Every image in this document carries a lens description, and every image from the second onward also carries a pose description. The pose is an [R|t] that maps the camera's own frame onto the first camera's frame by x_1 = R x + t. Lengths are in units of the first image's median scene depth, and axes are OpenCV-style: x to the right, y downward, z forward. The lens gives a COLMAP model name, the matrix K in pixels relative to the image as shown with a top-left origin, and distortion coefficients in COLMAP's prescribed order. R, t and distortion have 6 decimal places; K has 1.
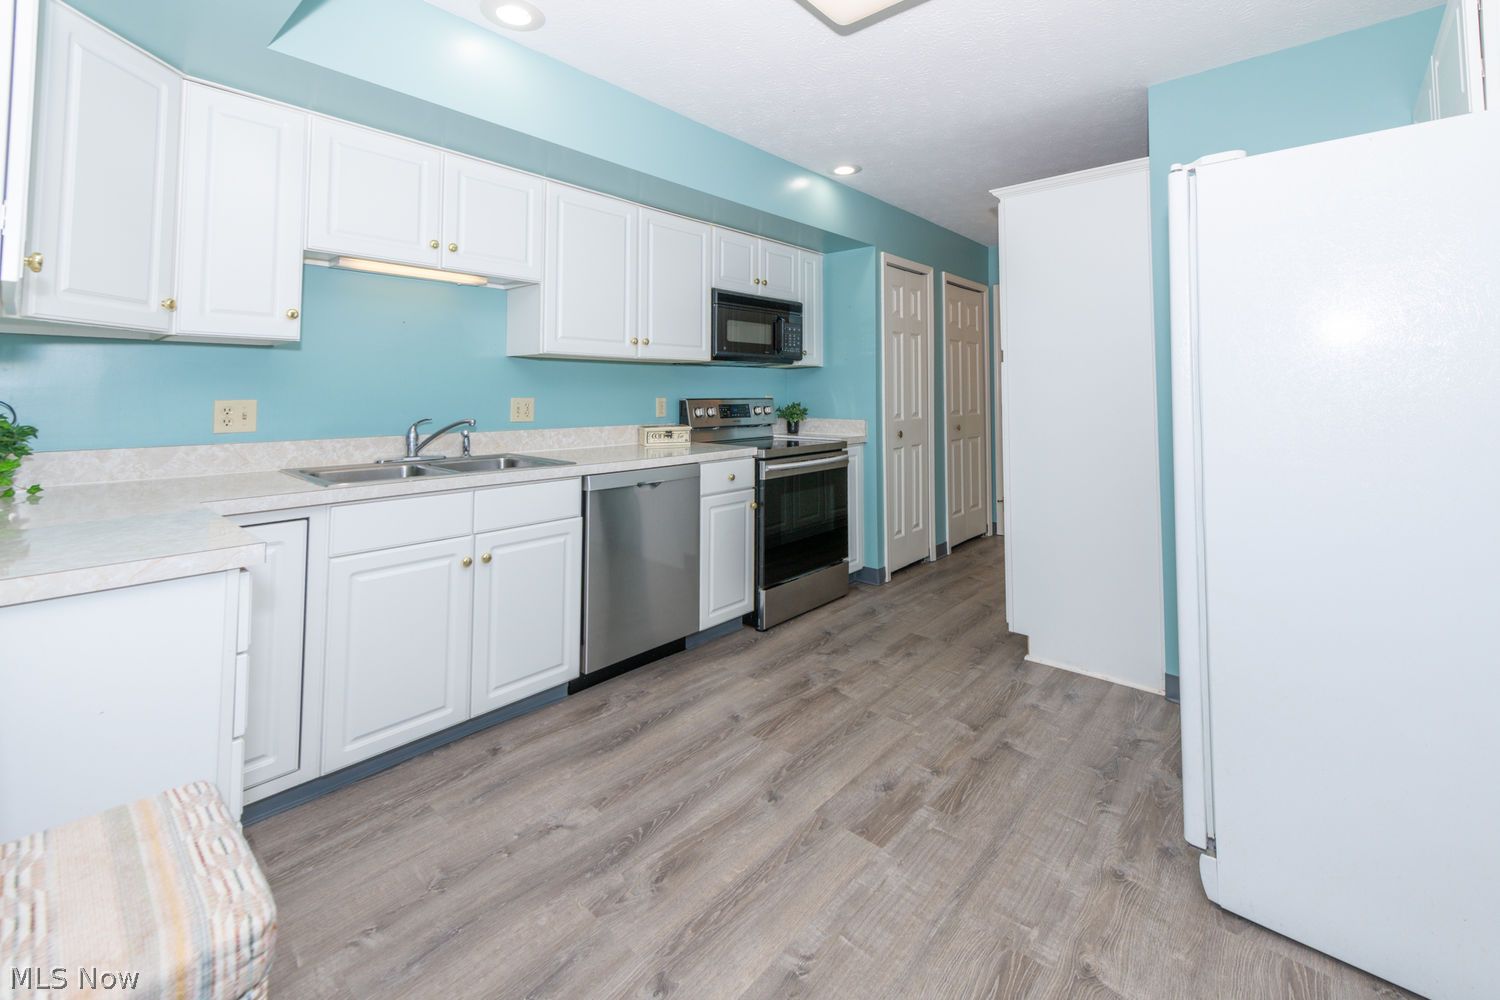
lens RADIAL K [[646.1, 0, 820.8], [0, 646.1, 358.4], [0, 0, 1]] dist [0.001262, 0.000137]
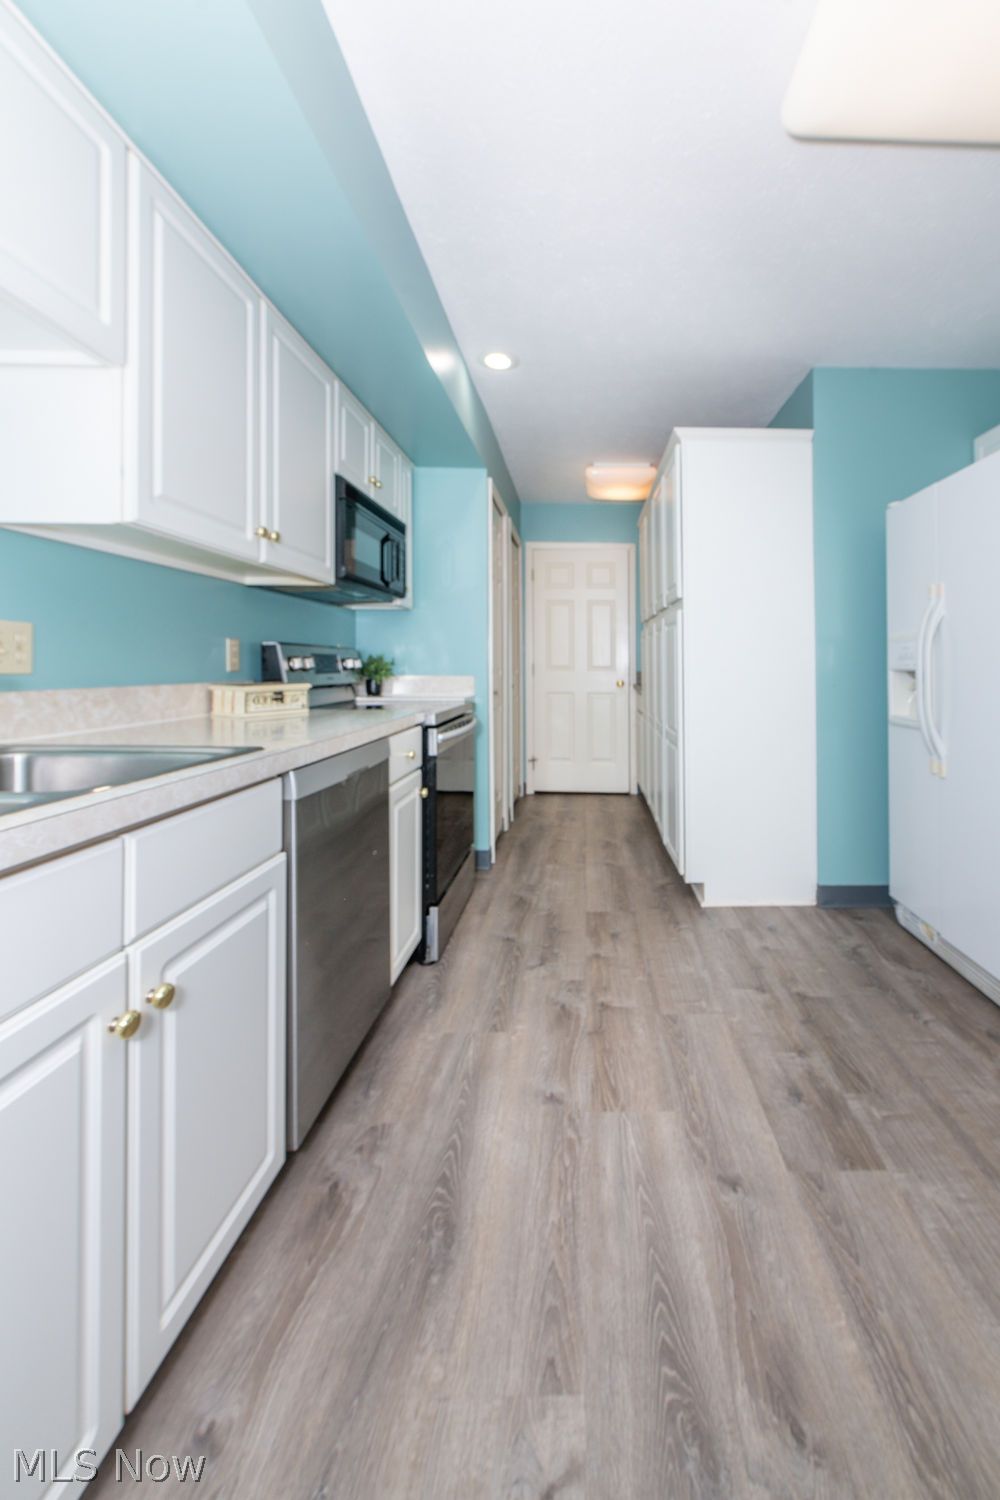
lens RADIAL K [[599.9, 0, 629.9], [0, 599.9, 654.5], [0, 0, 1]] dist [-0.008944, 0.000658]
pose [[0.766045, 0.009568, 0.642716, -0.417081], [-0.034033, 0.999090, 0.025691, 0.062175], [-0.641886, -0.041554, 0.765674, 0.425310]]
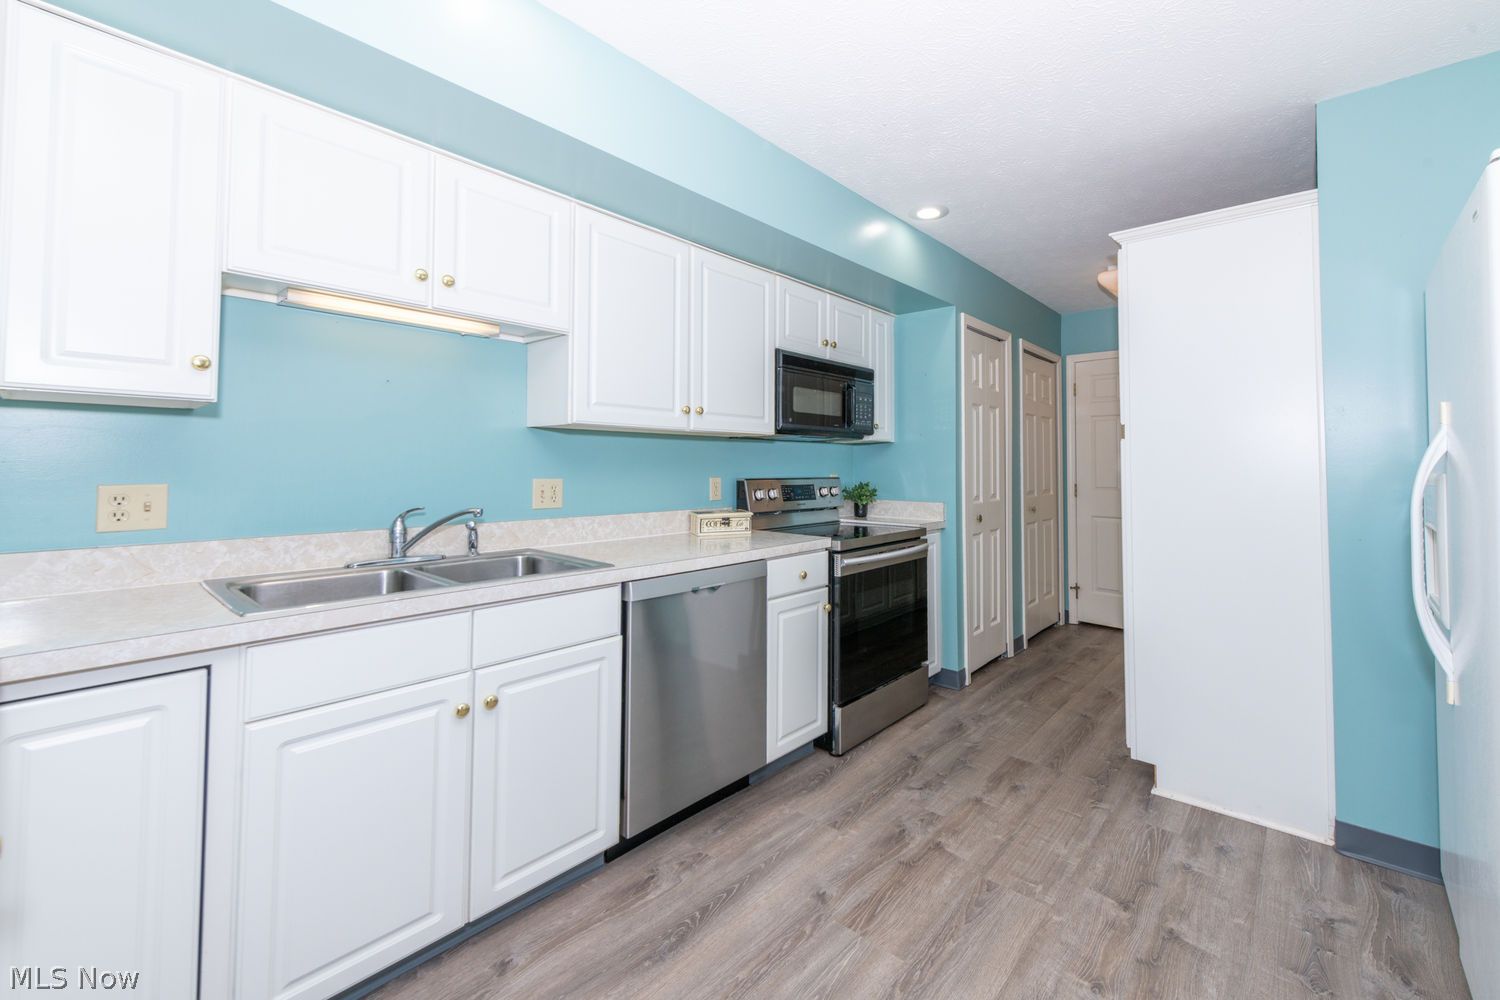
lens RADIAL K [[620.1, 0, 859.5], [0, 620.1, 448.8], [0, 0, 1]] dist [0.000864, -0.000188]
pose [[0.999900, 0.007910, 0.011744, -0.087075], [-0.008210, 0.999637, 0.025676, 0.000636], [-0.011536, -0.025770, 0.999601, 0.236476]]
